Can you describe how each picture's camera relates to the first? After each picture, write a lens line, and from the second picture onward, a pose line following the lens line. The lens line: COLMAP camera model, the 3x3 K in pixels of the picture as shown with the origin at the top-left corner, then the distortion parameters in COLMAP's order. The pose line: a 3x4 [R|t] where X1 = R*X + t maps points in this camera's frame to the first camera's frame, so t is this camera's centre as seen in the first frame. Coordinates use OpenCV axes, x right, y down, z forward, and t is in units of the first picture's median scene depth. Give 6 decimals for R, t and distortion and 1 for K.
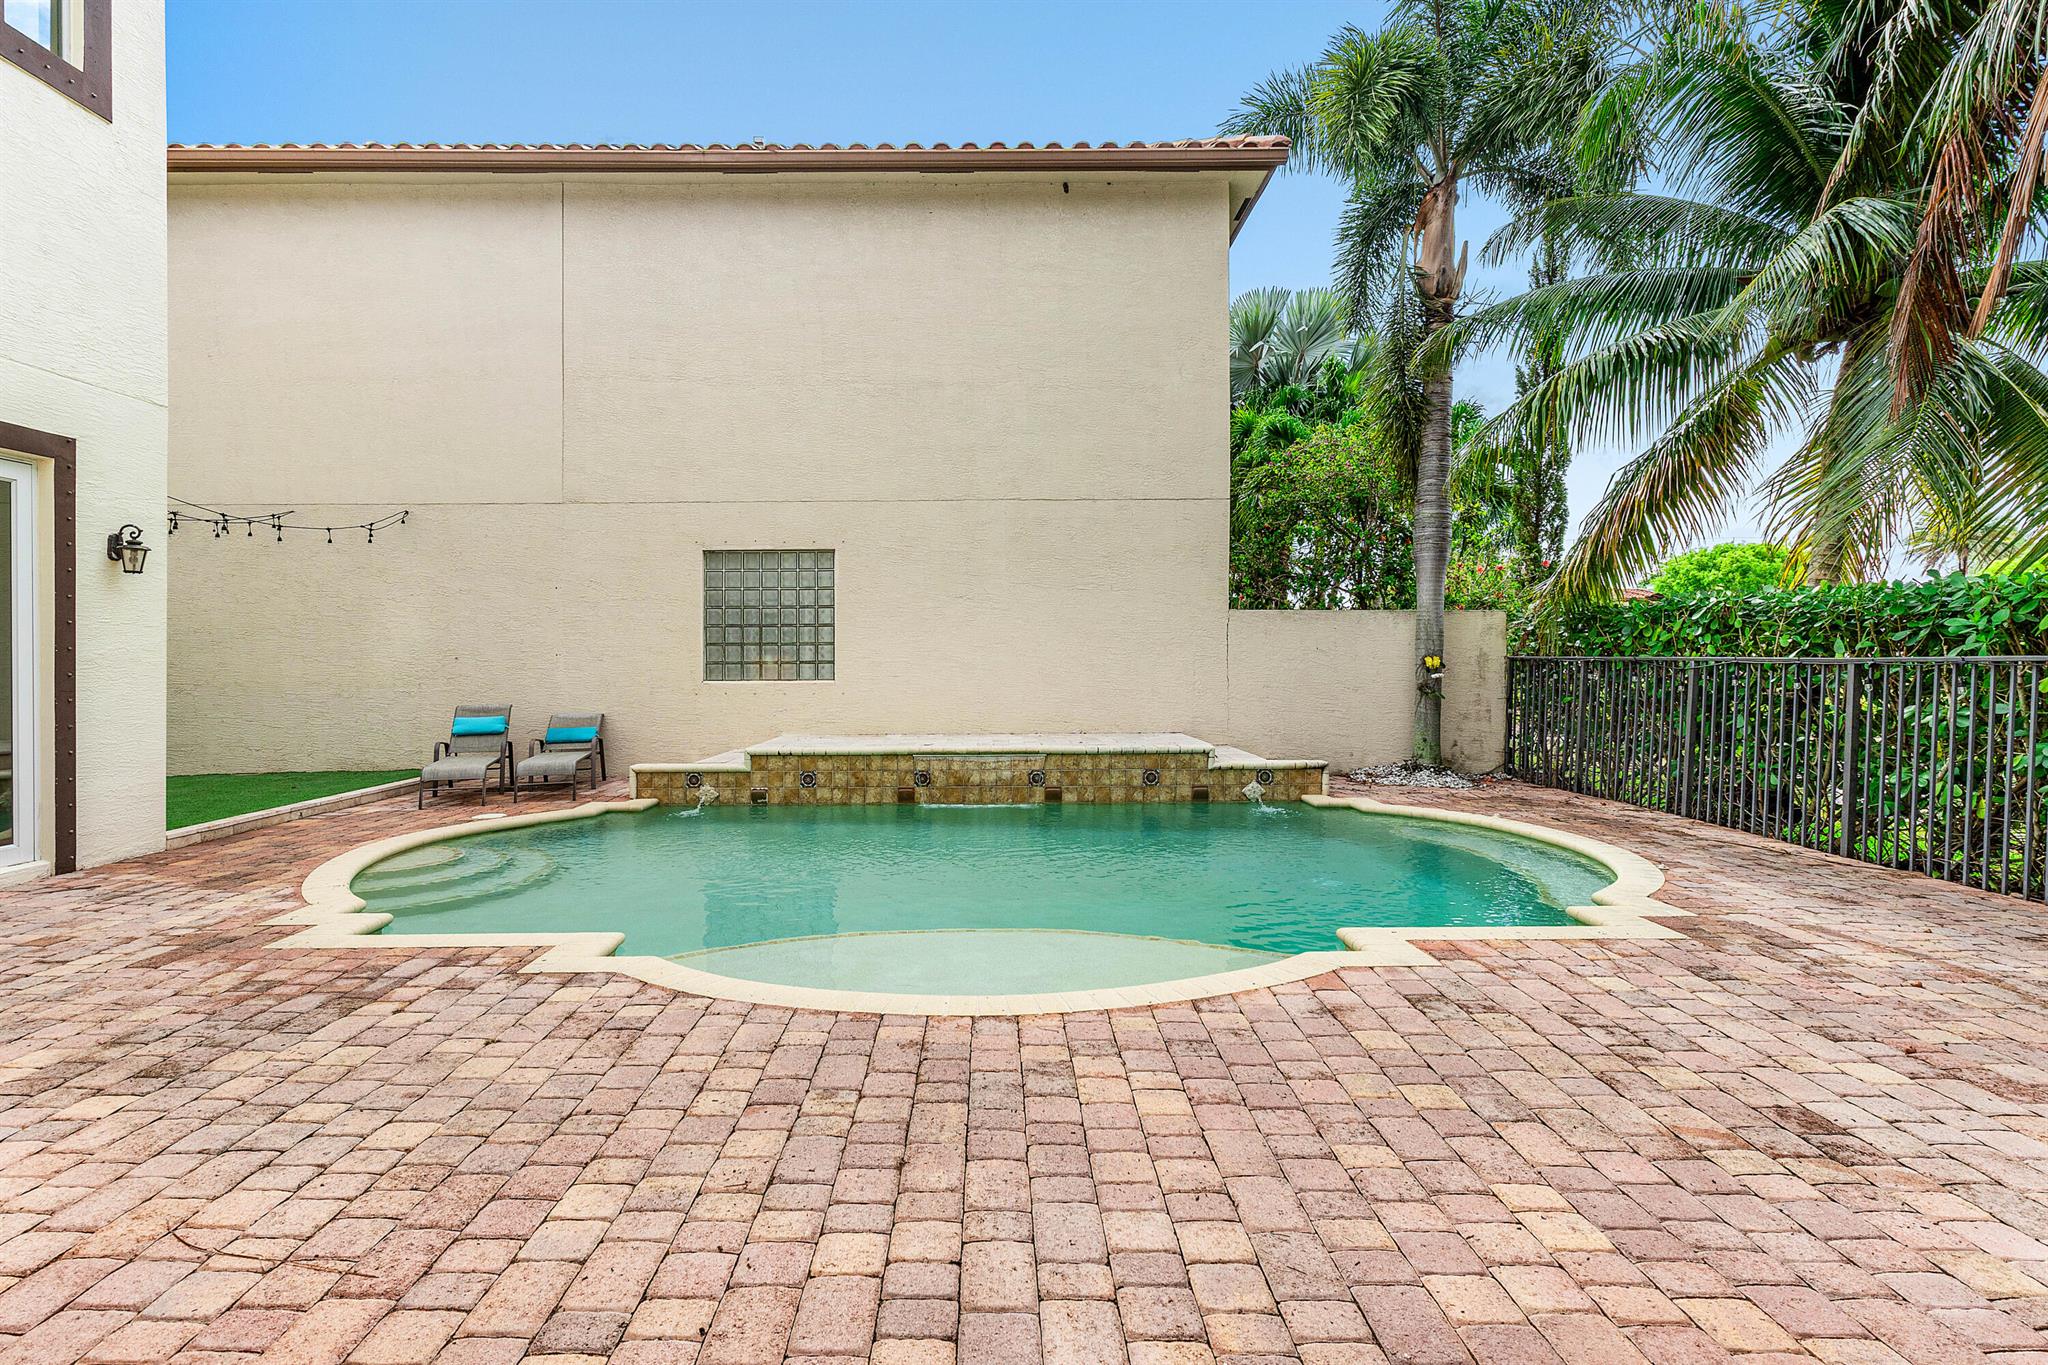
lens RADIAL K [[1013.1, 0, 1015.2], [0, 1013.1, 670.6], [0, 0, 1]] dist [0.003050, 0.000379]
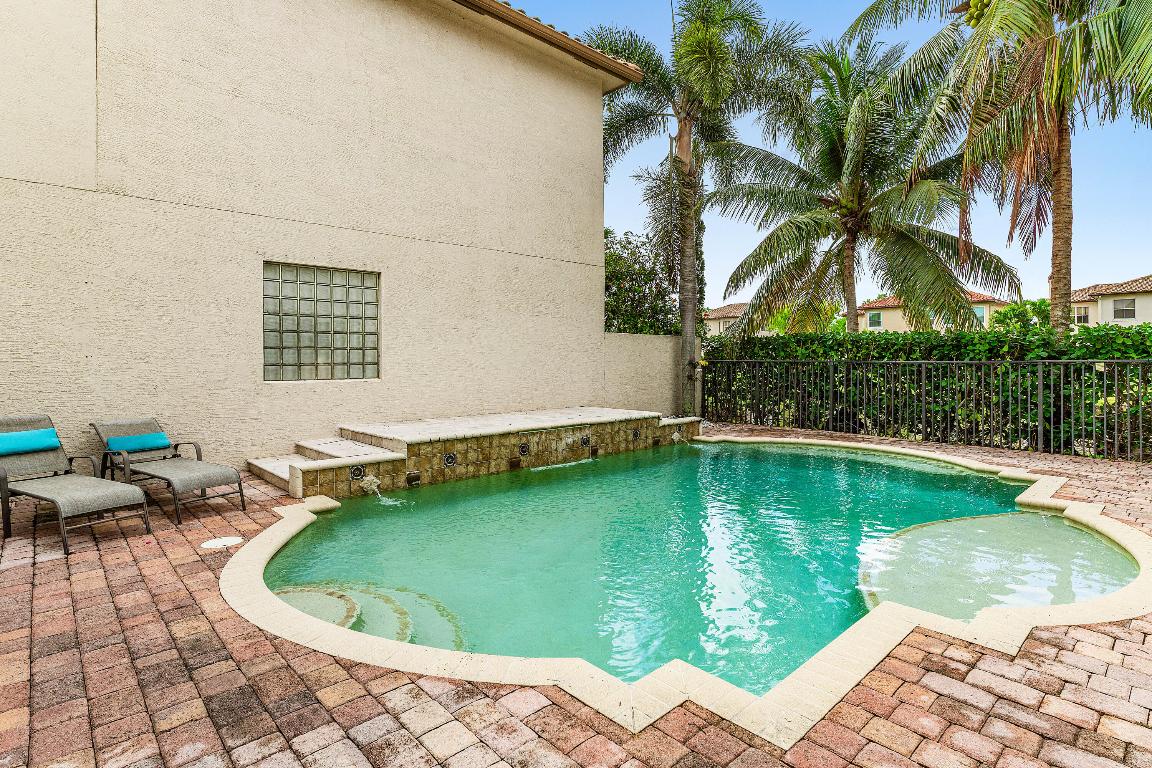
lens RADIAL K [[574.1, 0, 573.9], [0, 574.1, 360.3], [0, 0, 1]] dist [0.000657, -0.000422]
pose [[0.742047, 0.001578, 0.670346, -0.558123], [0.005691, 0.999946, -0.008653, -0.005907], [-0.670324, 0.010235, 0.741998, 0.383337]]
